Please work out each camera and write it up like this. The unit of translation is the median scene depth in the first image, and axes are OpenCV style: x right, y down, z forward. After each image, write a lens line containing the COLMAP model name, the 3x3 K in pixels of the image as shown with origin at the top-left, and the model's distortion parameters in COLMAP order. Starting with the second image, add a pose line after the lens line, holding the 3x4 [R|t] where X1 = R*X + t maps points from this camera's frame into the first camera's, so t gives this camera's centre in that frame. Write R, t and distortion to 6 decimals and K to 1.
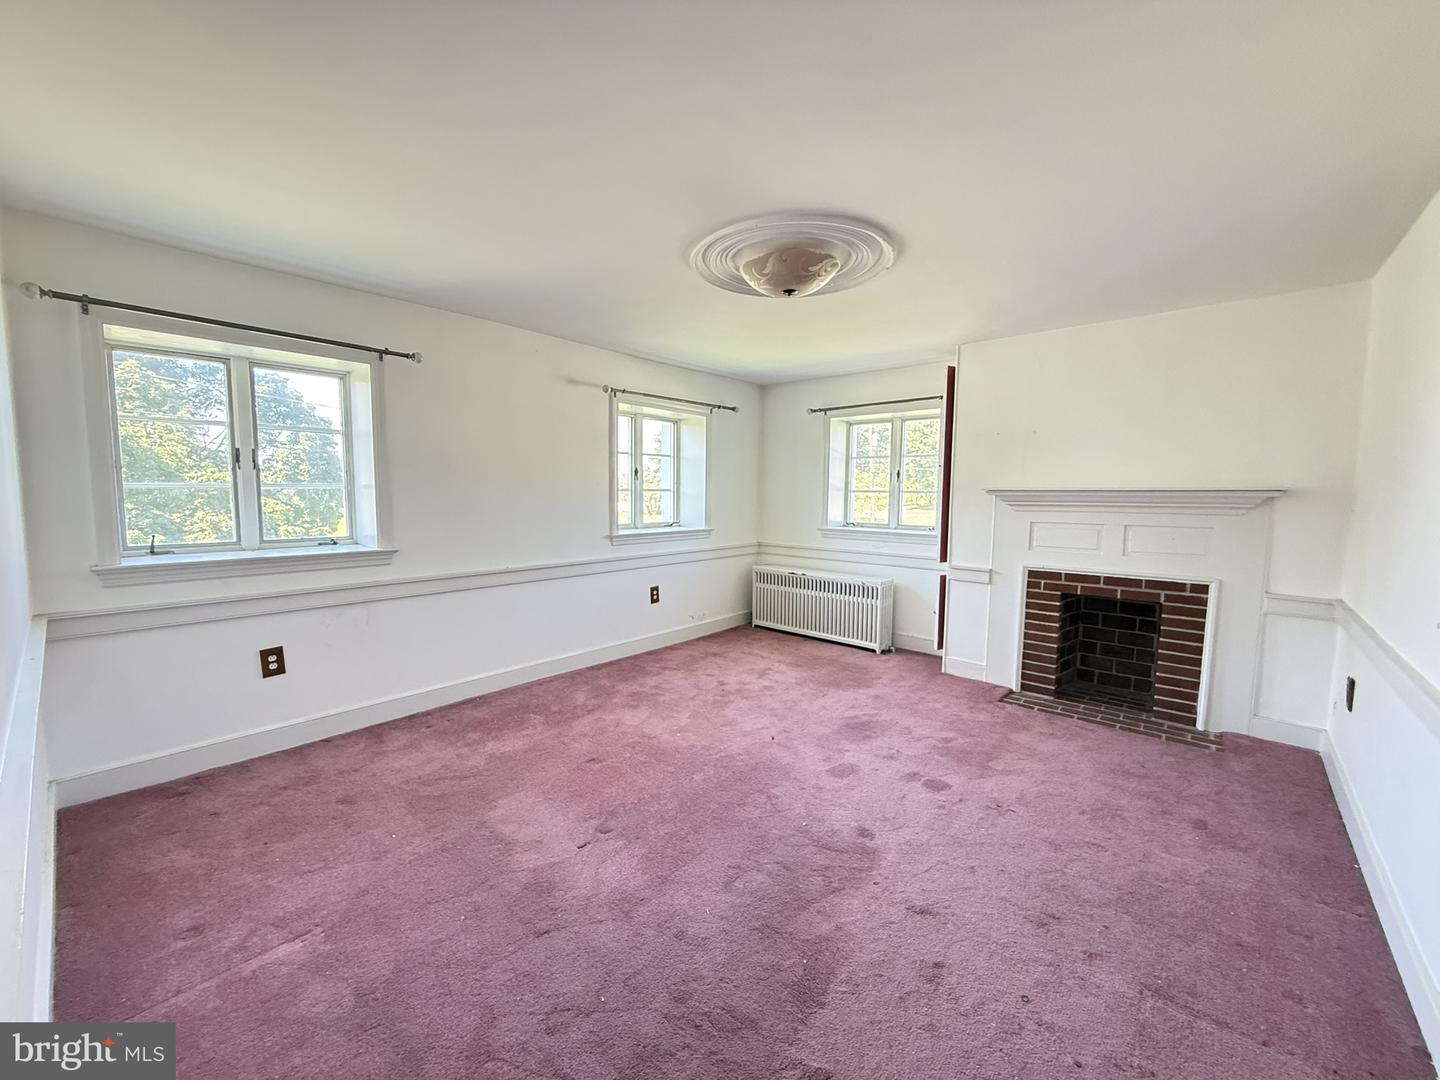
lens RADIAL K [[573.0, 0, 720.0], [0, 573.0, 540.0], [0, 0, 1]] dist [0.000100, -0.000020]
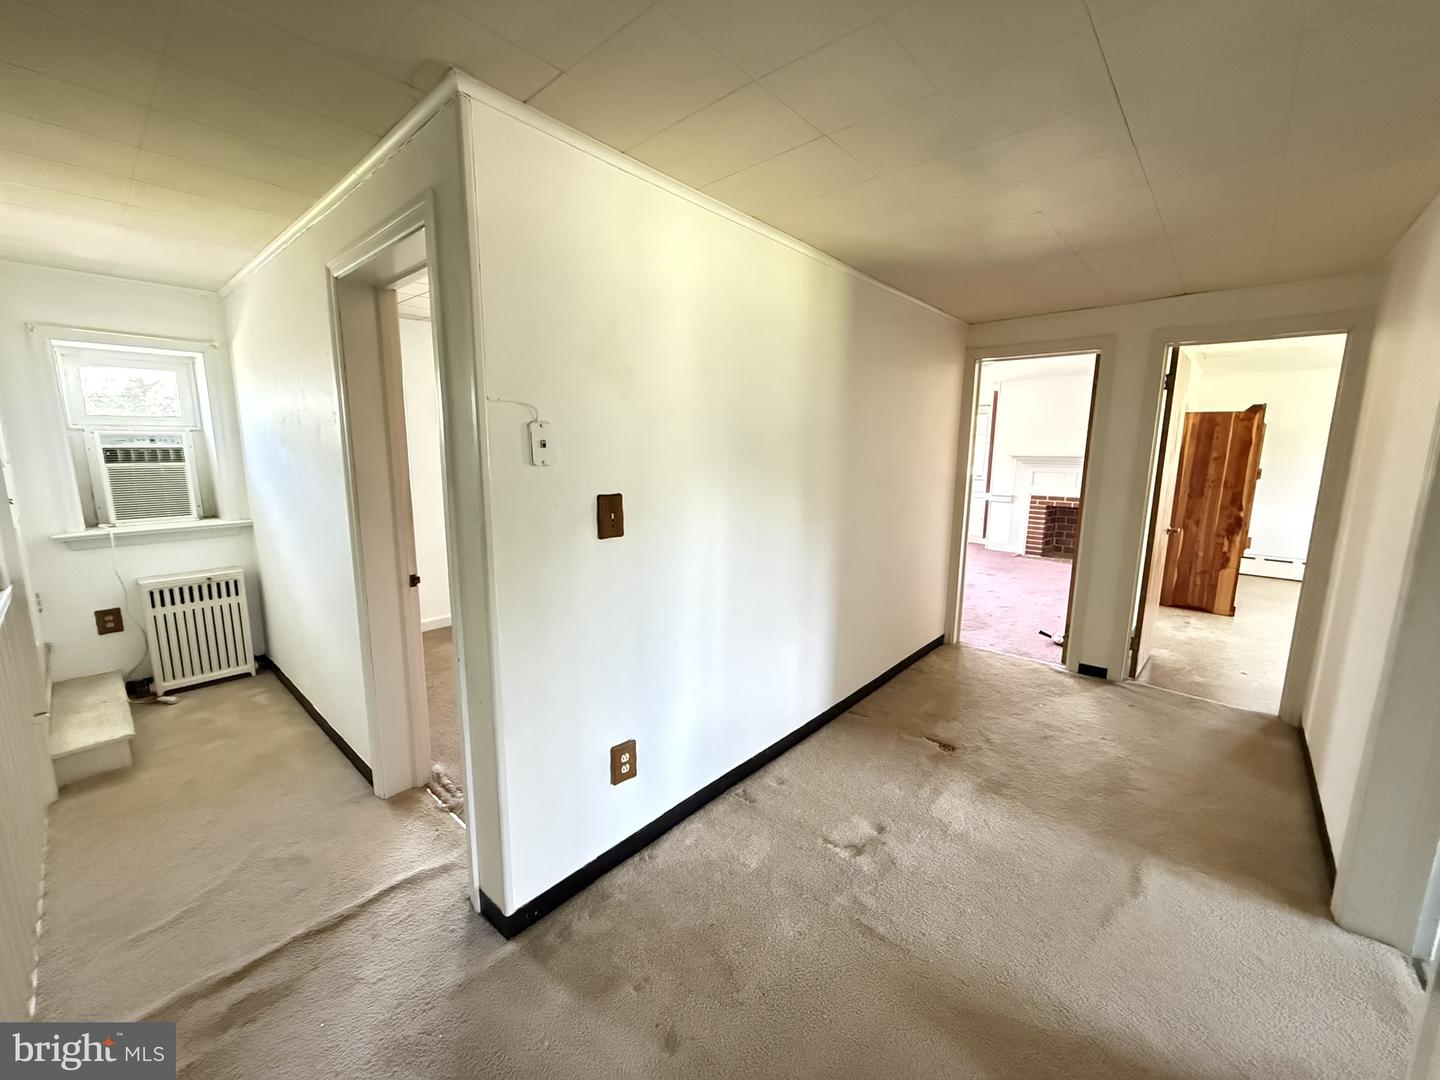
lens RADIAL K [[573.0, 0, 720.0], [0, 573.0, 540.0], [0, 0, 1]] dist [0.000100, -0.000020]
pose [[0.999938, -0.001648, -0.011054, -0.569022], [0.002528, 0.996789, 0.080032, 0.045963], [0.010887, -0.080055, 0.996731, -1.100053]]
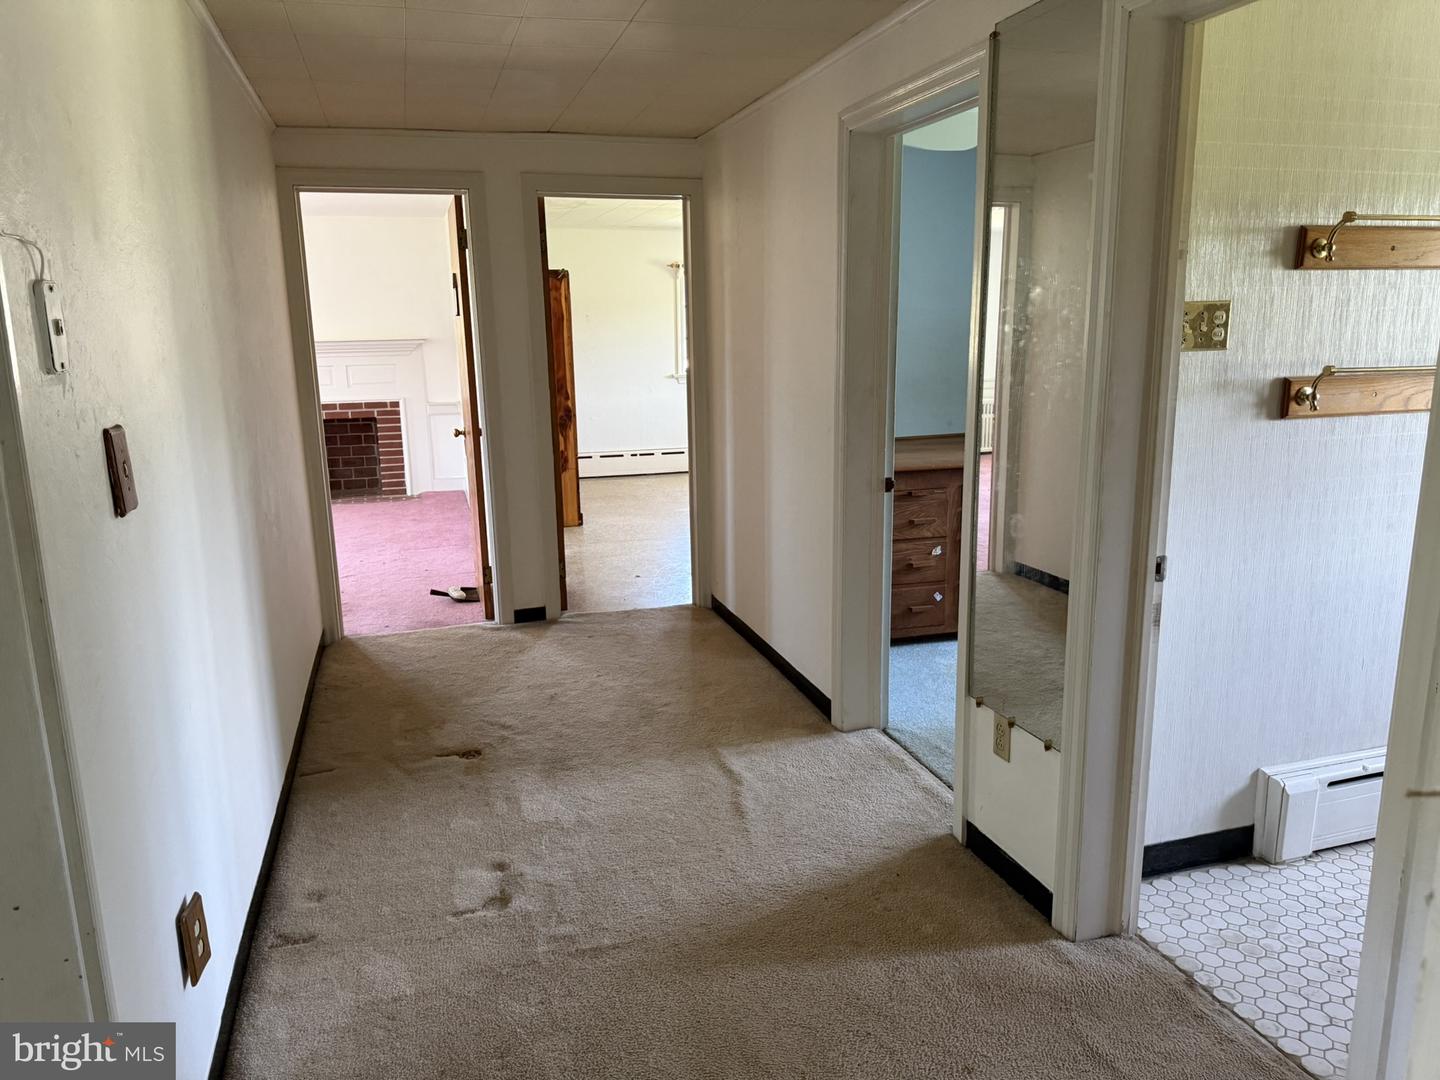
lens RADIAL K [[998.9, 0, 720.0], [0, 998.9, 540.0], [0, 0, 1]] dist [0.158334, -0.308867]
pose [[0.529573, -0.197957, 0.824843, -0.898947], [0.094324, 0.980101, 0.174659, 0.041510], [-0.843004, -0.014692, 0.537707, -1.065412]]
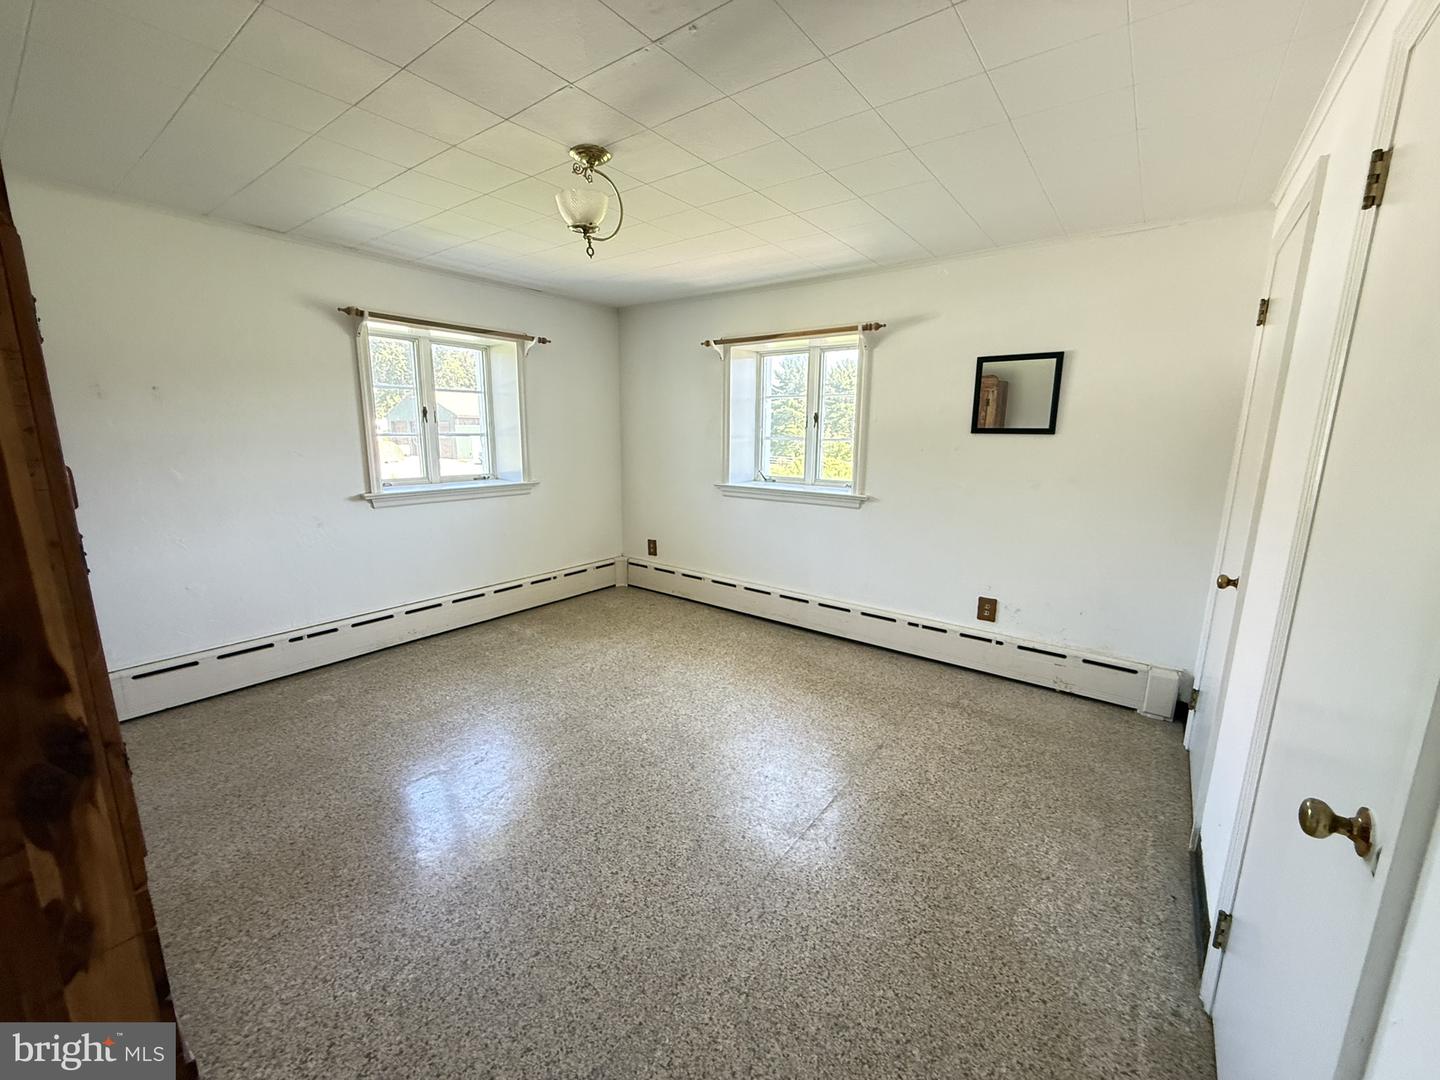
lens RADIAL K [[573.0, 0, 720.0], [0, 573.0, 540.0], [0, 0, 1]] dist [0.000100, -0.000020]
pose [[-0.070830, -0.203241, 0.976563, 0.384679], [0.073540, 0.975294, 0.208310, -0.014001], [-0.994774, 0.086571, -0.054134, -0.021753]]
